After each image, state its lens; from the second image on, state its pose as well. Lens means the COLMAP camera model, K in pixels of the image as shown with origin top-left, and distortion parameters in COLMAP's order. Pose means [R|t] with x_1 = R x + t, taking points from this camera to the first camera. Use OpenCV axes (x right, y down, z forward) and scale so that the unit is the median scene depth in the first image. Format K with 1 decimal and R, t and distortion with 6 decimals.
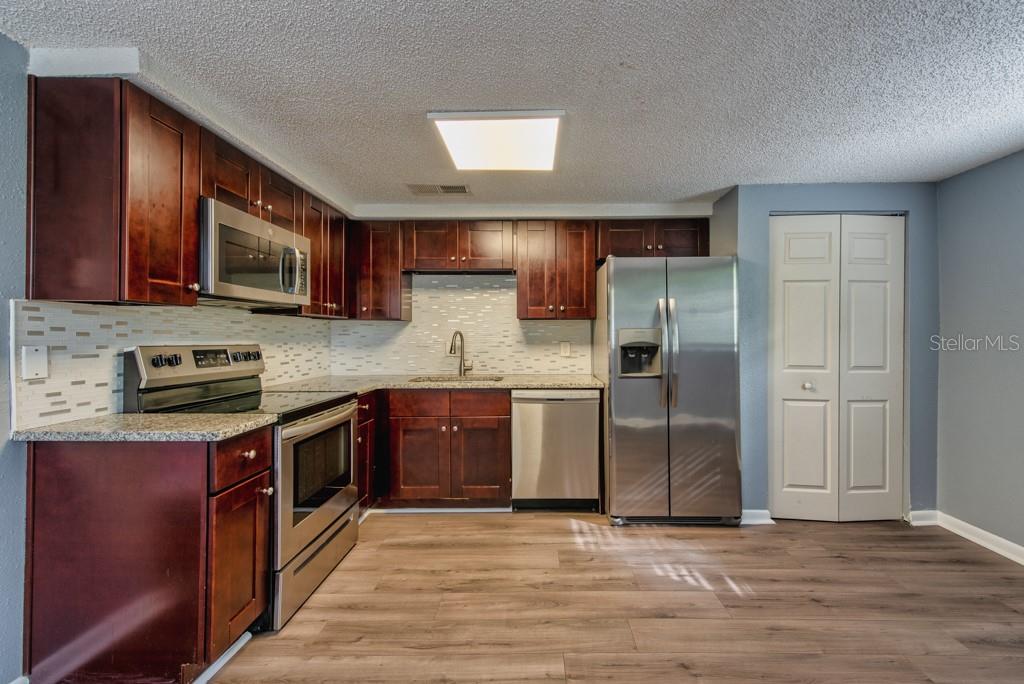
lens RADIAL K [[406.9, 0, 539.8], [0, 406.9, 335.3], [0, 0, 1]] dist [0.008696, -0.000507]
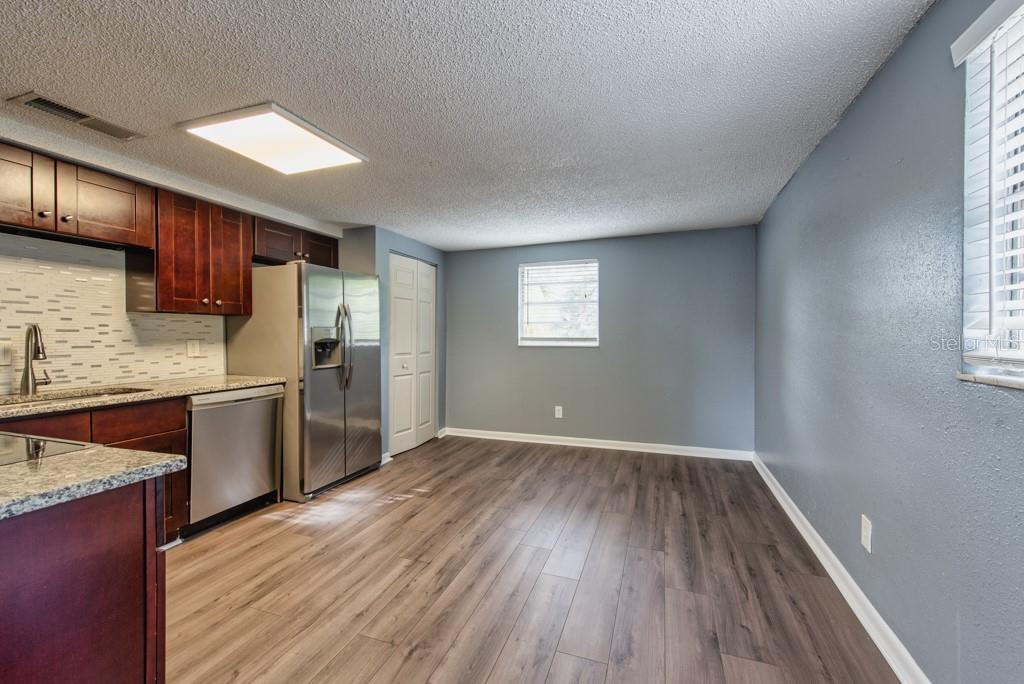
lens RADIAL K [[399.1, 0, 508.0], [0, 399.1, 337.0], [0, 0, 1]] dist [0.006673, -0.000449]
pose [[0.357885, -0.003201, 0.933760, -0.658719], [-0.004077, 0.999979, 0.004991, 0.003927], [-0.933757, -0.005593, 0.357864, 0.090034]]
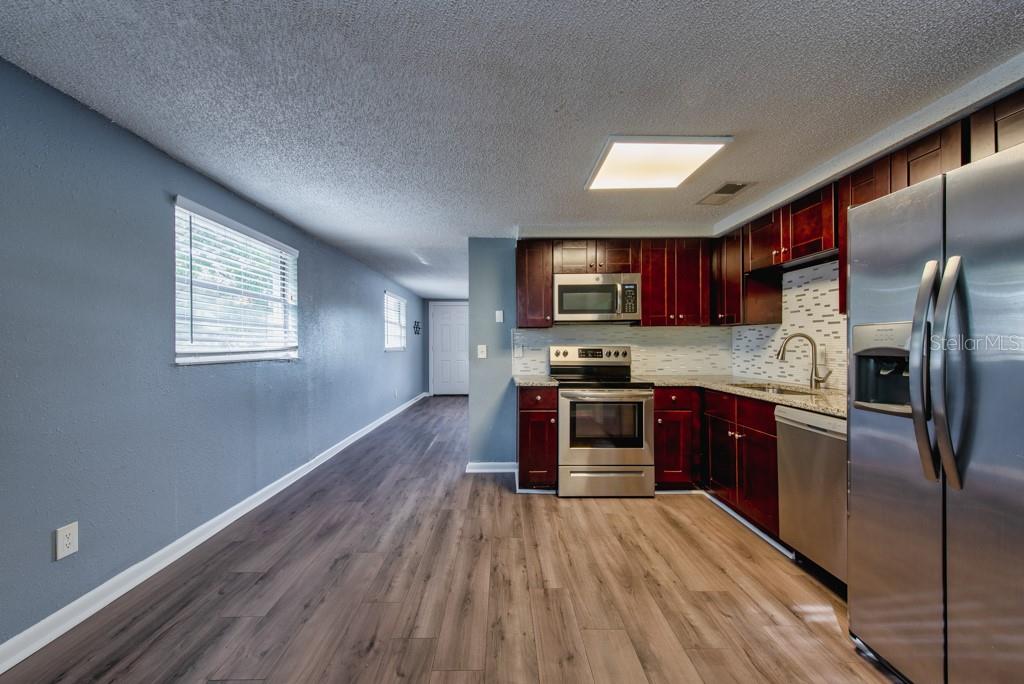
lens RADIAL K [[405.3, 0, 509.7], [0, 405.3, 343.2], [0, 0, 1]] dist [0.012329, -0.000371]
pose [[0.018945, 0.000473, -0.999820, 0.796344], [0.007678, 0.999970, 0.000619, 0.004980], [0.999791, -0.007688, 0.018941, 0.478835]]
